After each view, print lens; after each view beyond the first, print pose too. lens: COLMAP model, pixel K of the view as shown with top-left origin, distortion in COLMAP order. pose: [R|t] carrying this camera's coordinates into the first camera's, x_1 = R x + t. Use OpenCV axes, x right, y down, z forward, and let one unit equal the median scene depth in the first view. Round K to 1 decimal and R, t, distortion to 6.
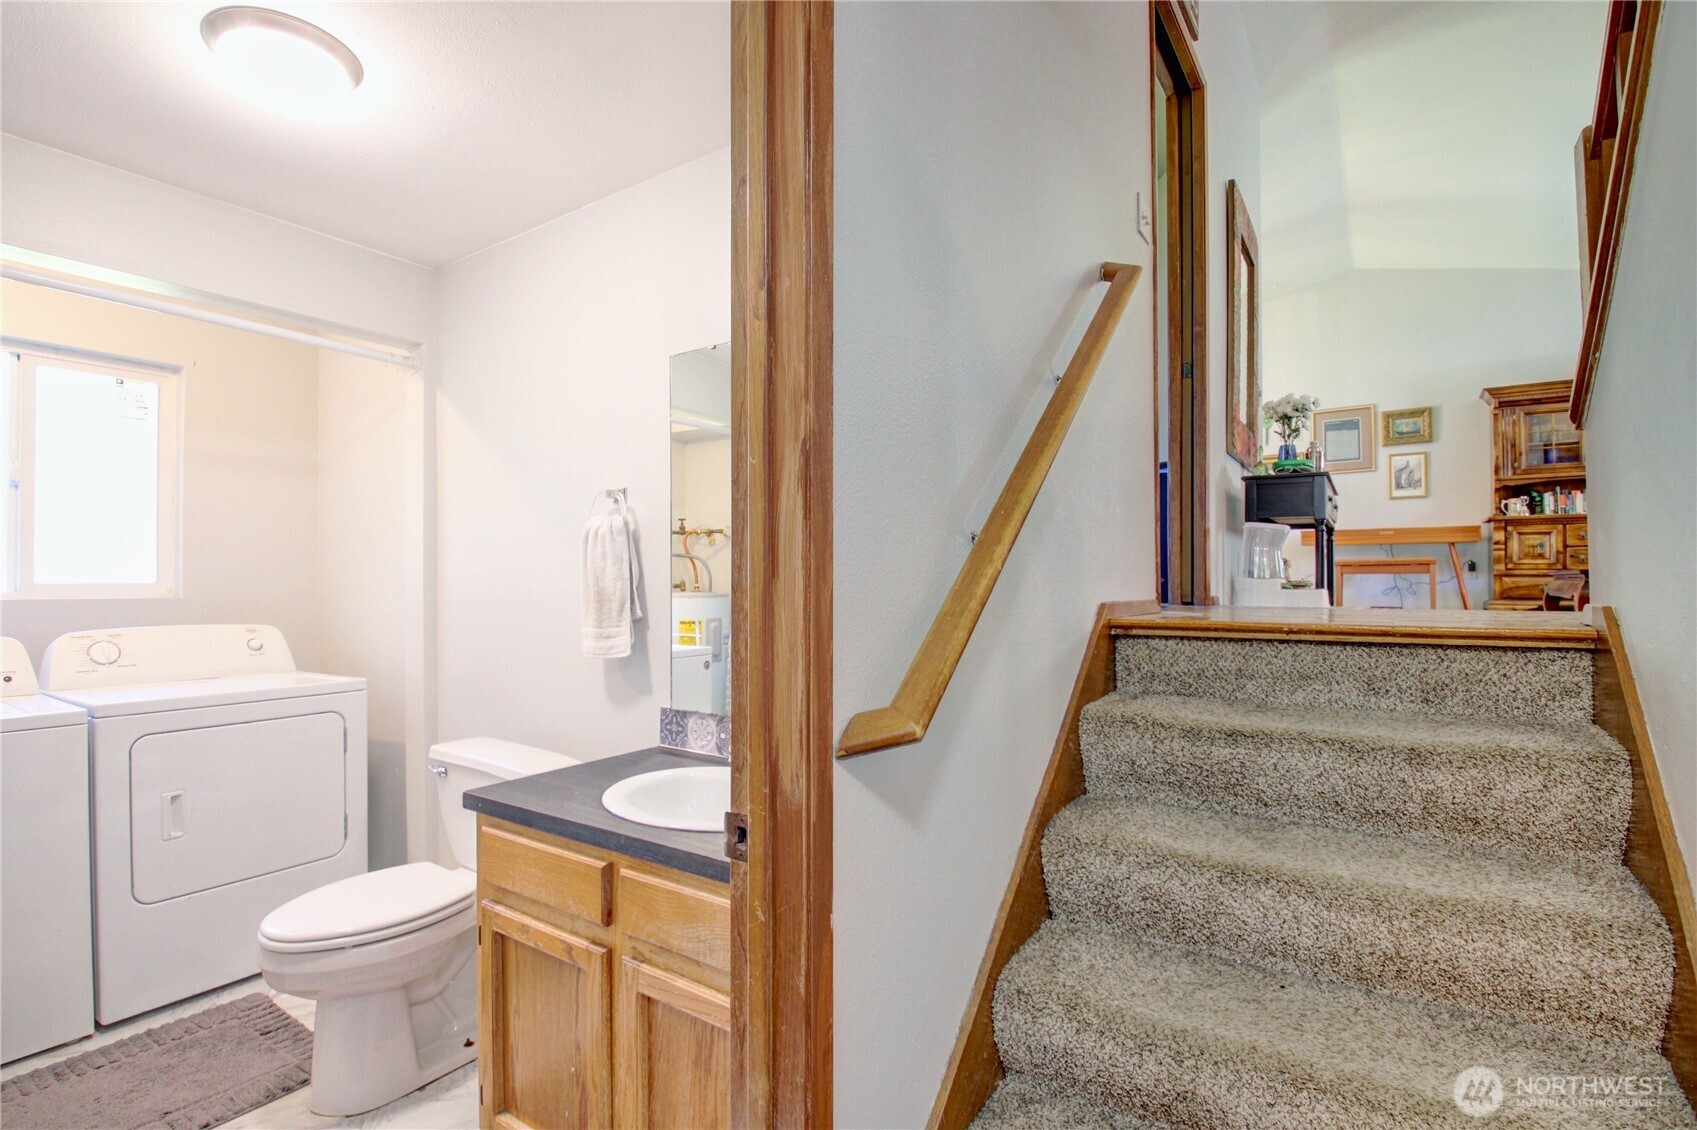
lens RADIAL K [[796.1, 0, 847.4], [0, 796.1, 574.9], [0, 0, 1]] dist [0.012289, -0.022657]
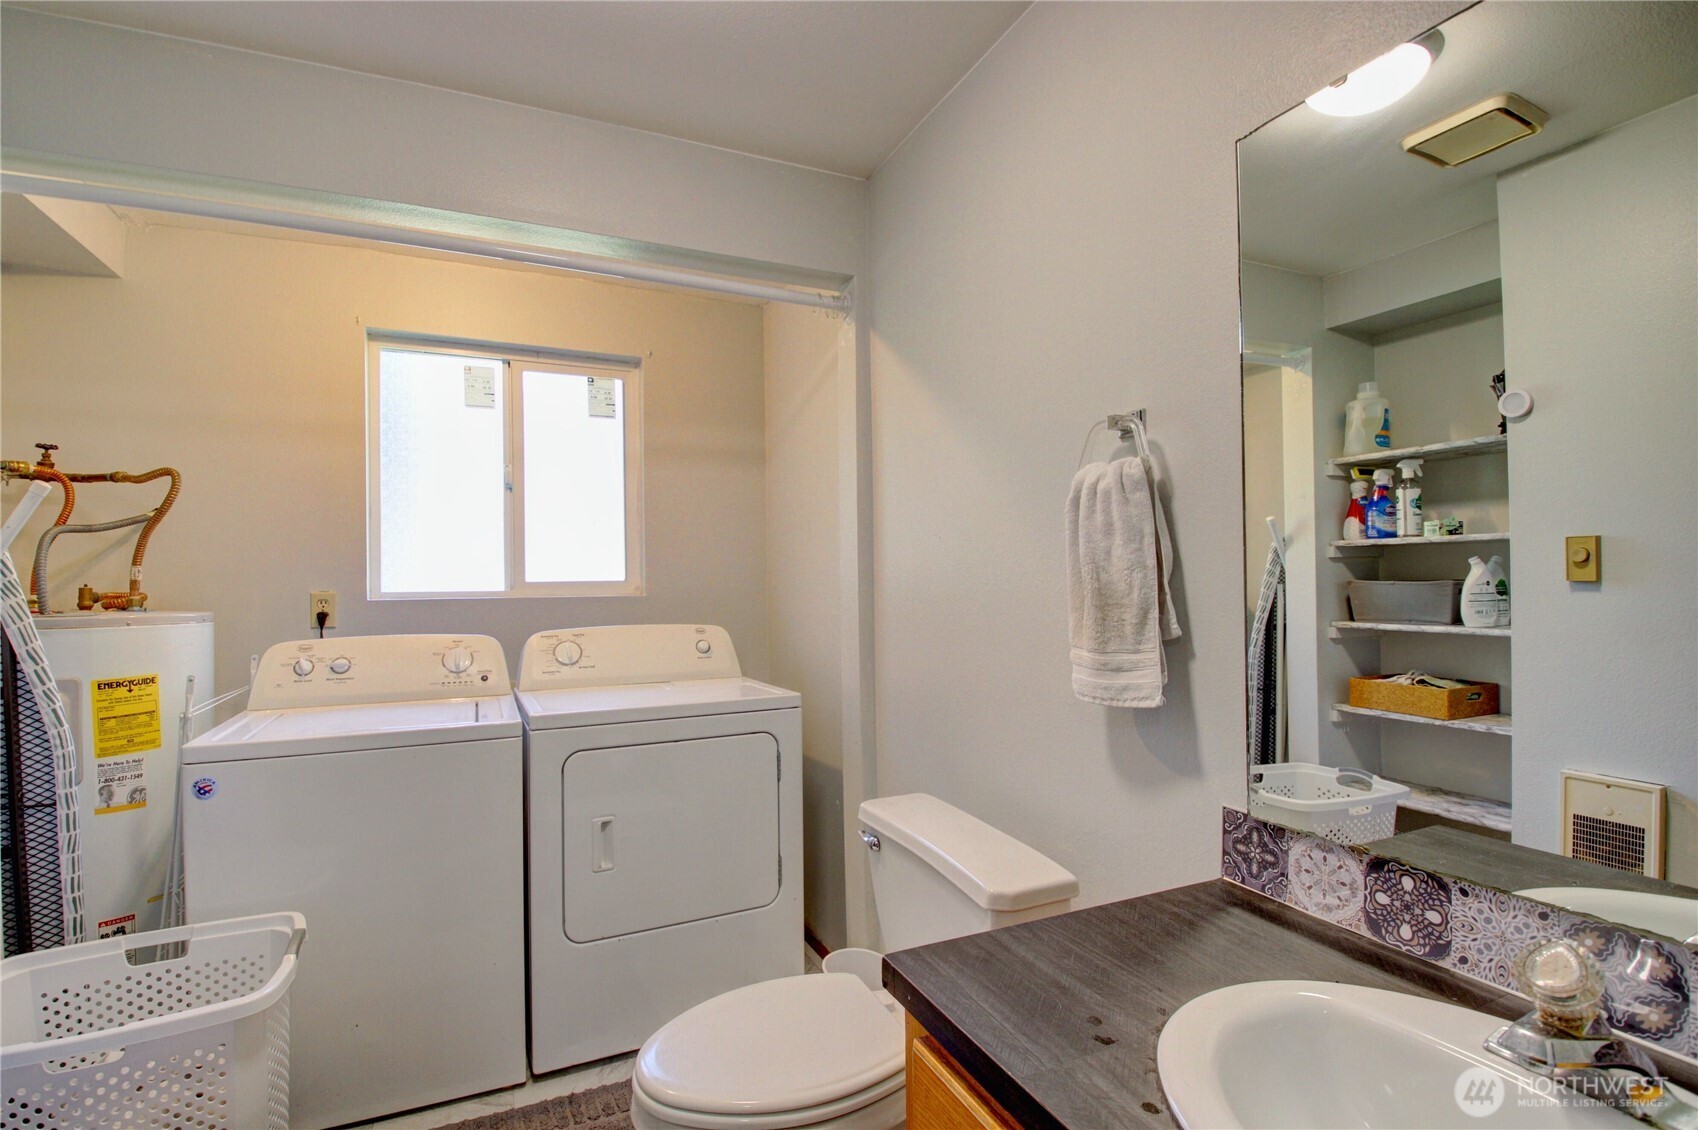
lens RADIAL K [[796.6, 0, 847.9], [0, 796.6, 574.9], [0, 0, 1]] dist [0.012289, -0.022657]
pose [[0.856783, -0.009360, -0.515593, -0.170707], [0.011909, 0.999928, 0.001637, 0.006771], [0.515540, -0.007542, 0.856832, 0.409403]]
